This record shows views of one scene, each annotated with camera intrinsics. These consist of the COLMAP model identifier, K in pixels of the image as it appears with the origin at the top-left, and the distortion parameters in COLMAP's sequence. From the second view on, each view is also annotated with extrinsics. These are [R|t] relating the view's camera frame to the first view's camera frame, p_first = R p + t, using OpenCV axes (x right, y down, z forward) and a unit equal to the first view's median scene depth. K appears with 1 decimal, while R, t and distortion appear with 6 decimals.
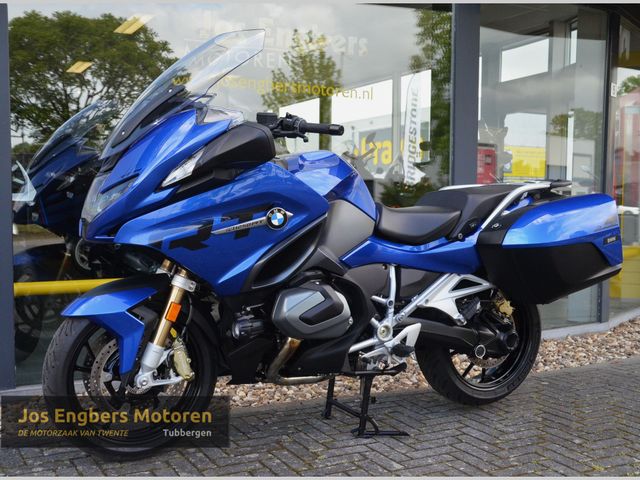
lens RADIAL K [[817.6, 0, 321.9], [0, 817.6, 253.4], [0, 0, 1]] dist [-0.024811, 0.038765]
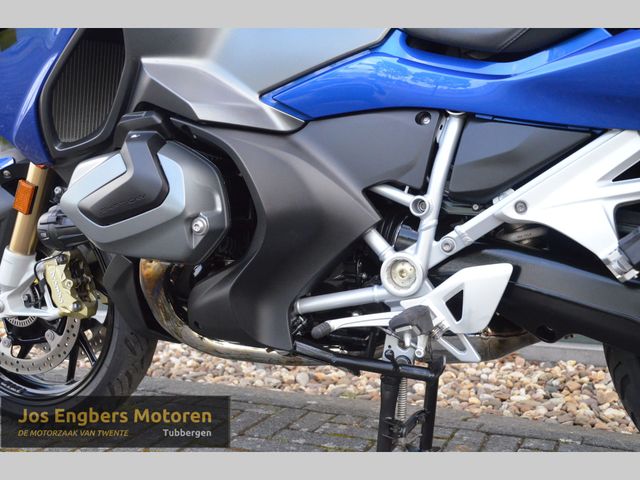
lens RADIAL K [[792.7, 0, 319.2], [0, 792.7, 251.5], [0, 0, 1]] dist [0.062861, 0.016333]
pose [[0.607268, 0.060687, -0.792176, 0.407835], [-0.037390, 0.998157, 0.047804, 0.073620], [0.793617, 0.000590, 0.608418, 0.793549]]
